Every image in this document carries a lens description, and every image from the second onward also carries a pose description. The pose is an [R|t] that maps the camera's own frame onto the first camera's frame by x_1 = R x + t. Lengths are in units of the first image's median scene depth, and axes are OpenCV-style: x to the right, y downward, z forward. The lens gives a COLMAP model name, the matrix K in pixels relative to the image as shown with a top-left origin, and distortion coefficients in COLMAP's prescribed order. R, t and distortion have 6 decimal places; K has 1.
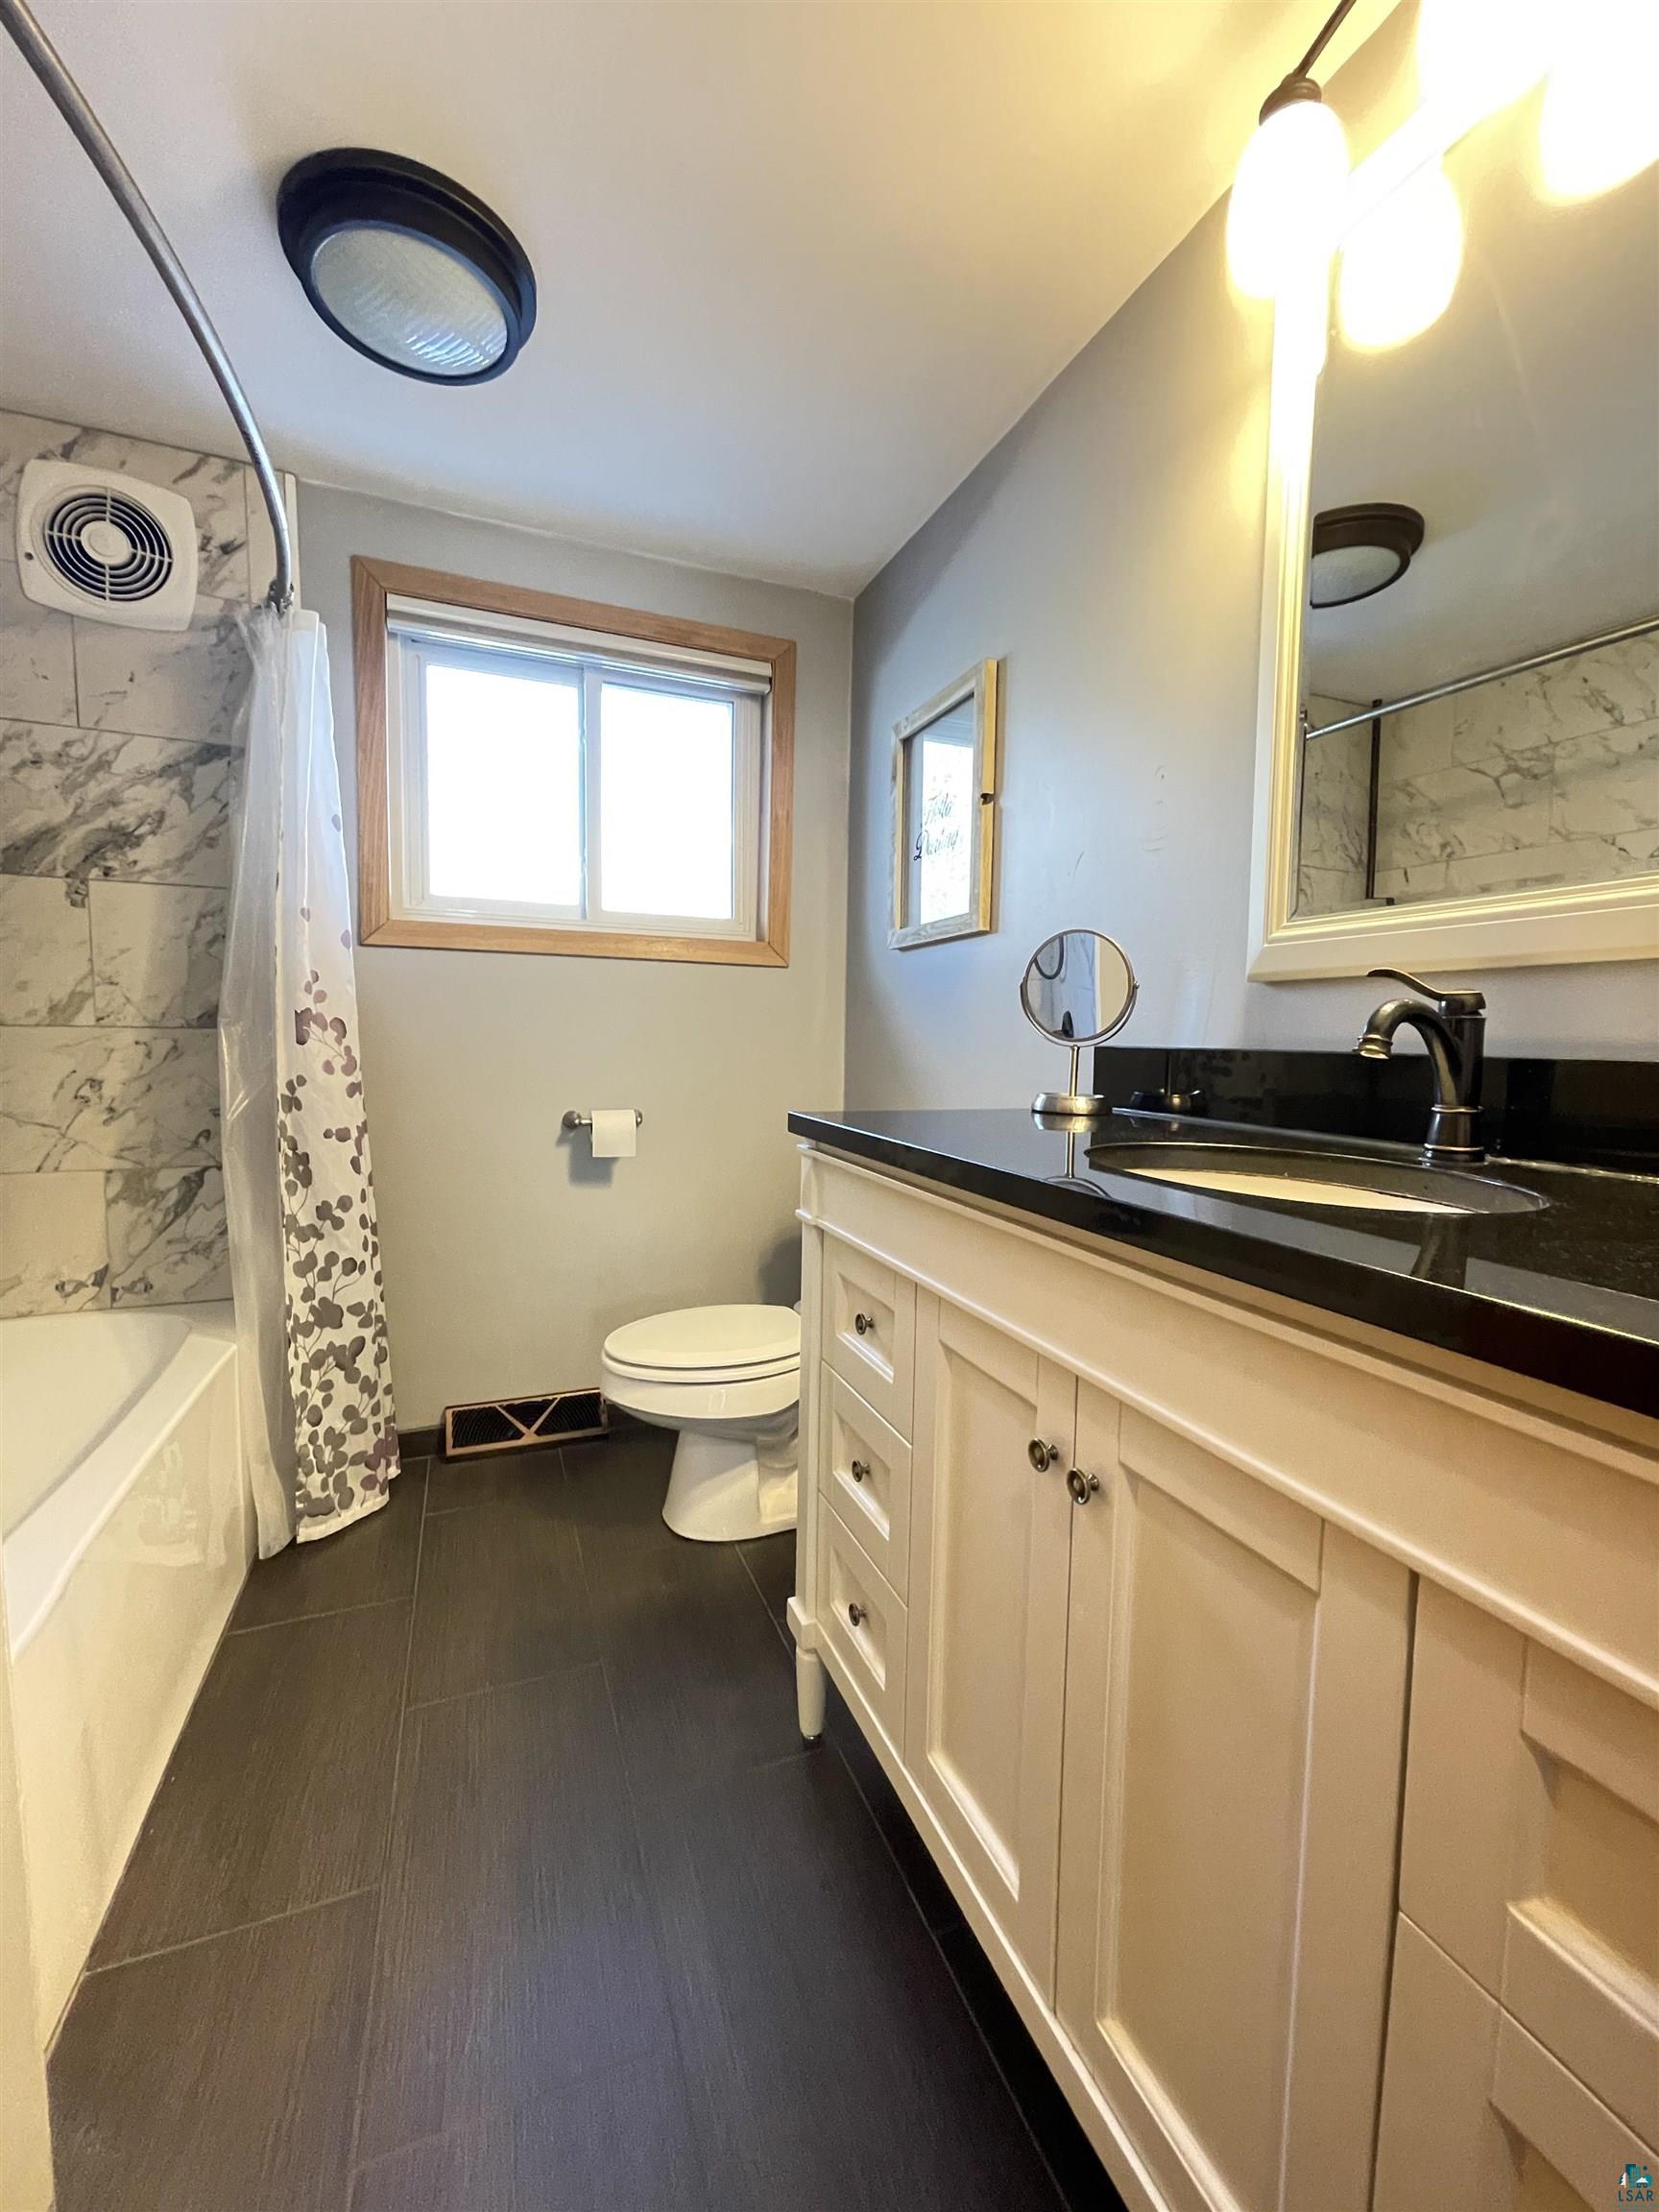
lens RADIAL K [[890.6, 0, 837.9], [0, 890.6, 1107.6], [0, 0, 1]] dist [0.000603, 0.001176]
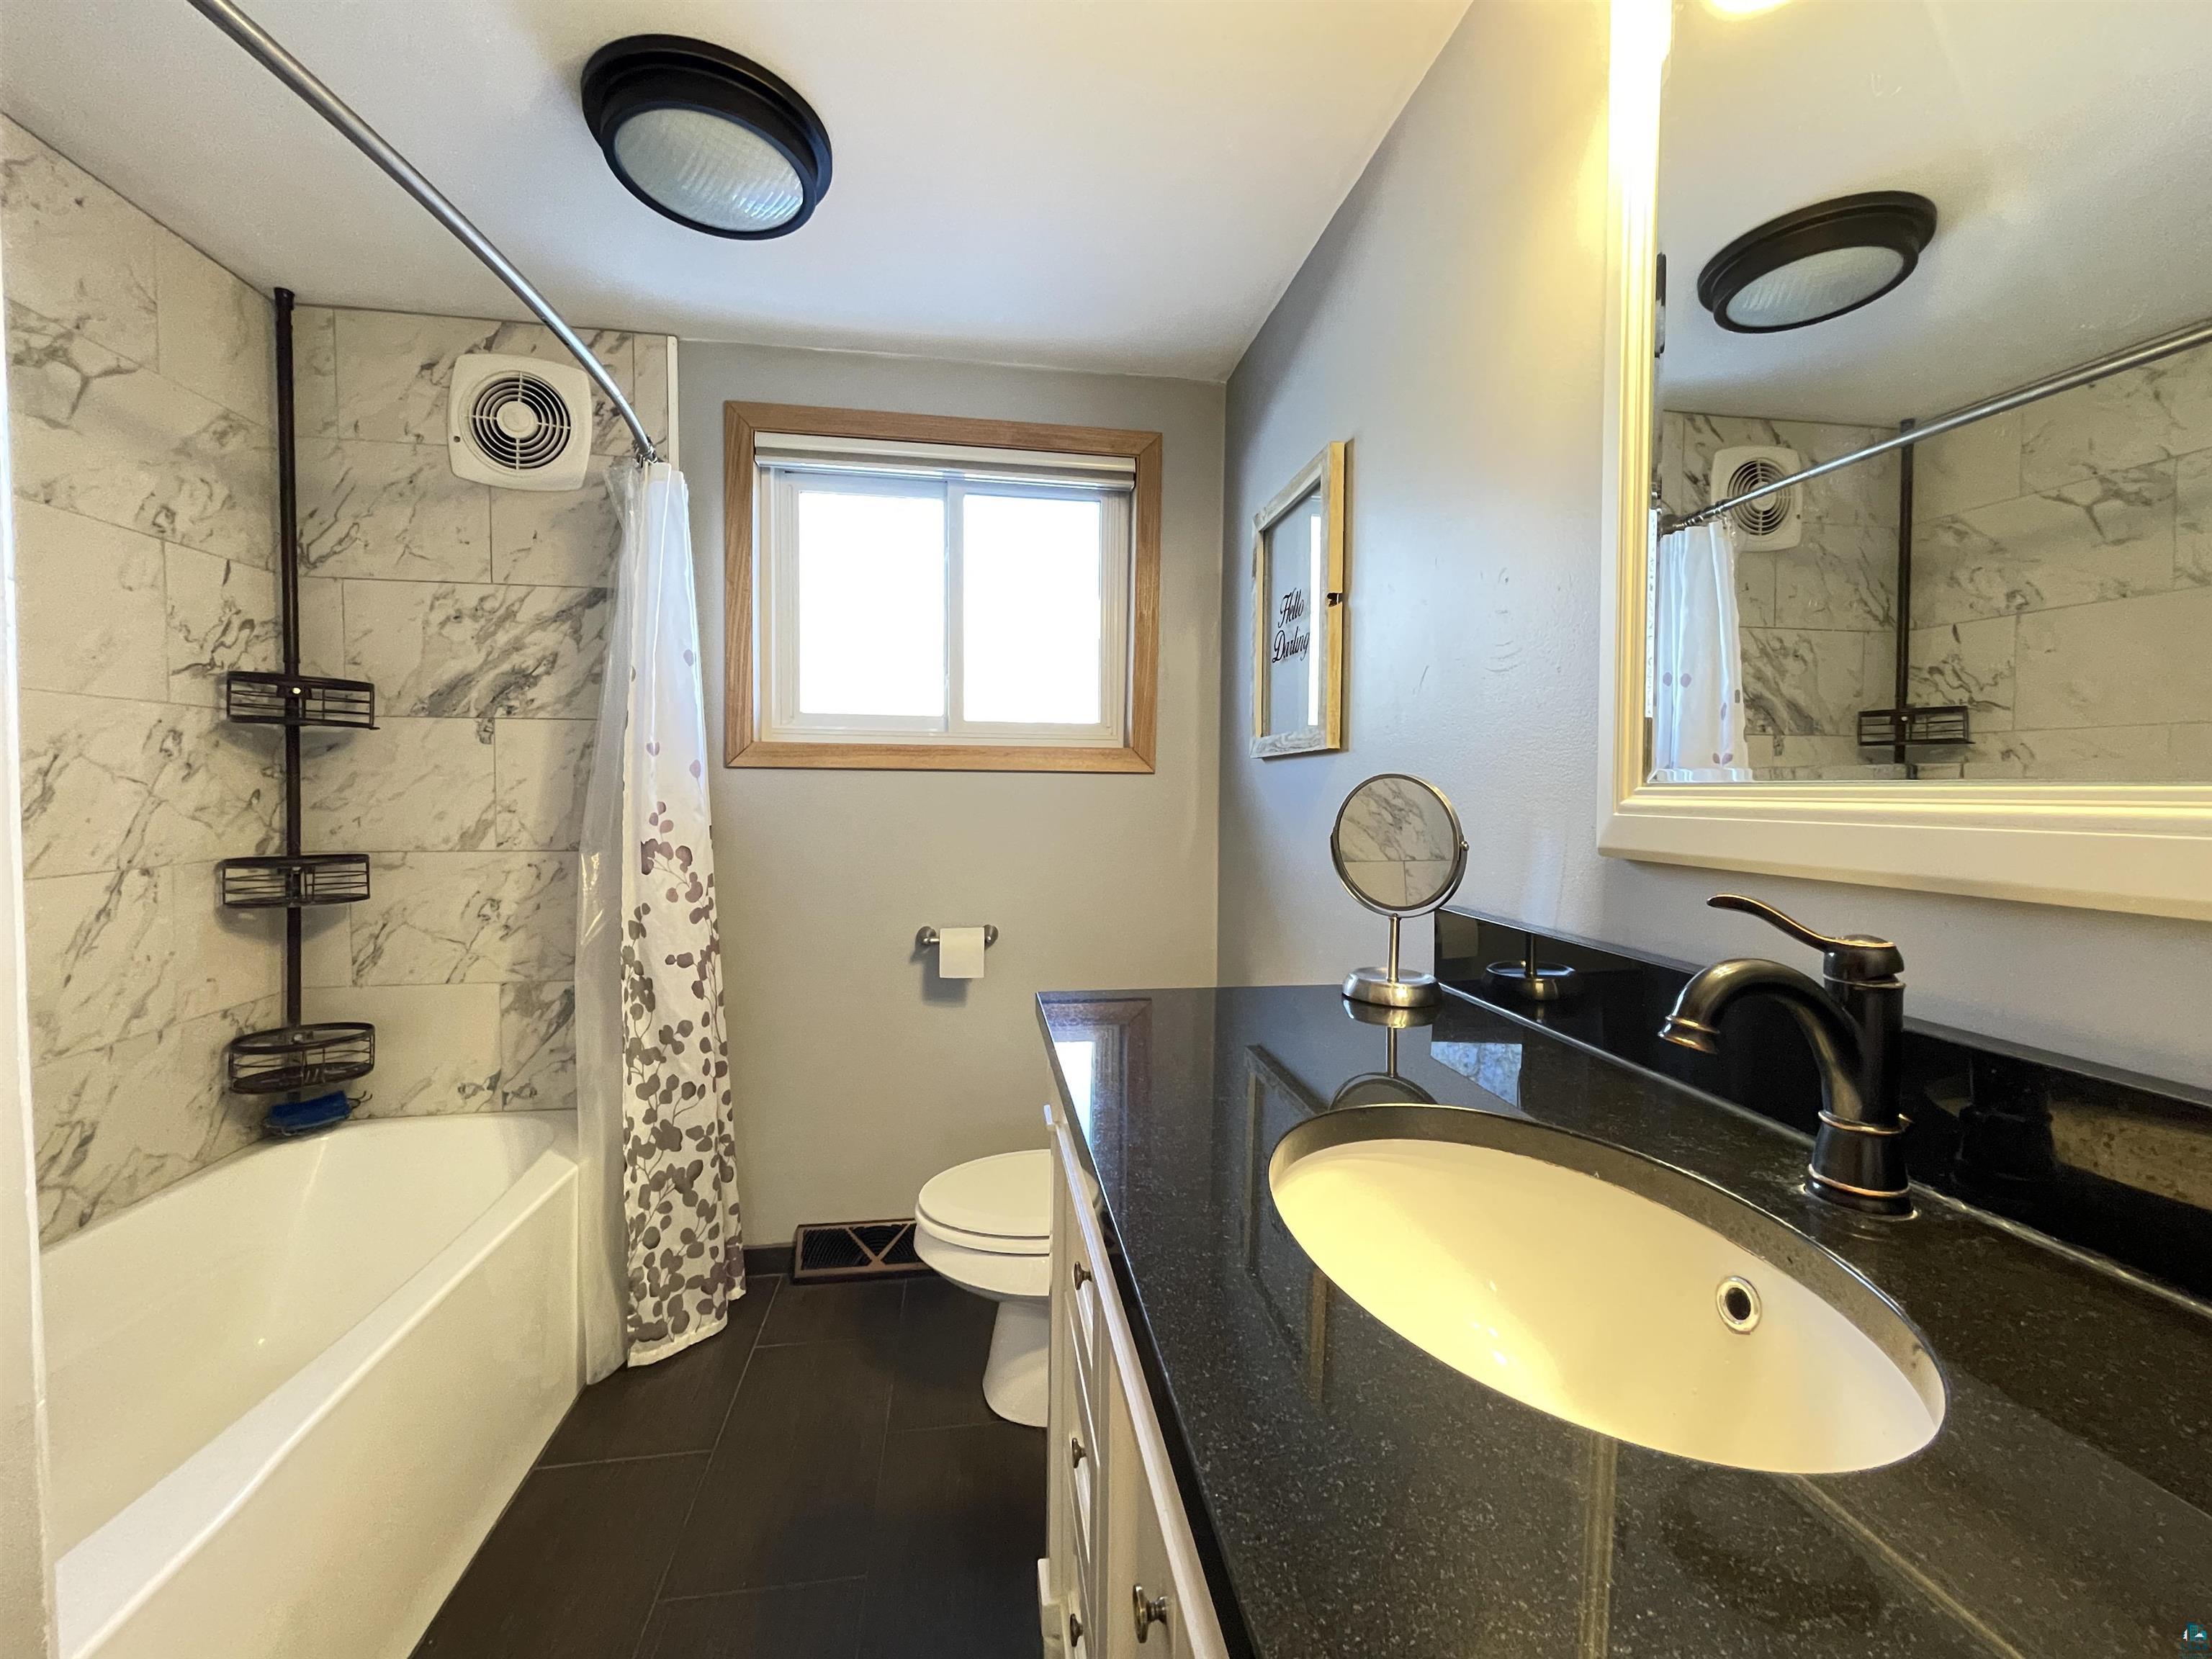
lens RADIAL K [[890.6, 0, 1102.5], [0, 890.6, 820.7], [0, 0, 1]] dist [0.000603, 0.001176]
pose [[0.972953, -0.000457, -0.231001, 0.141786], [-0.010774, 0.998820, -0.047356, -0.083563], [0.230750, 0.048564, 0.971800, 0.106795]]
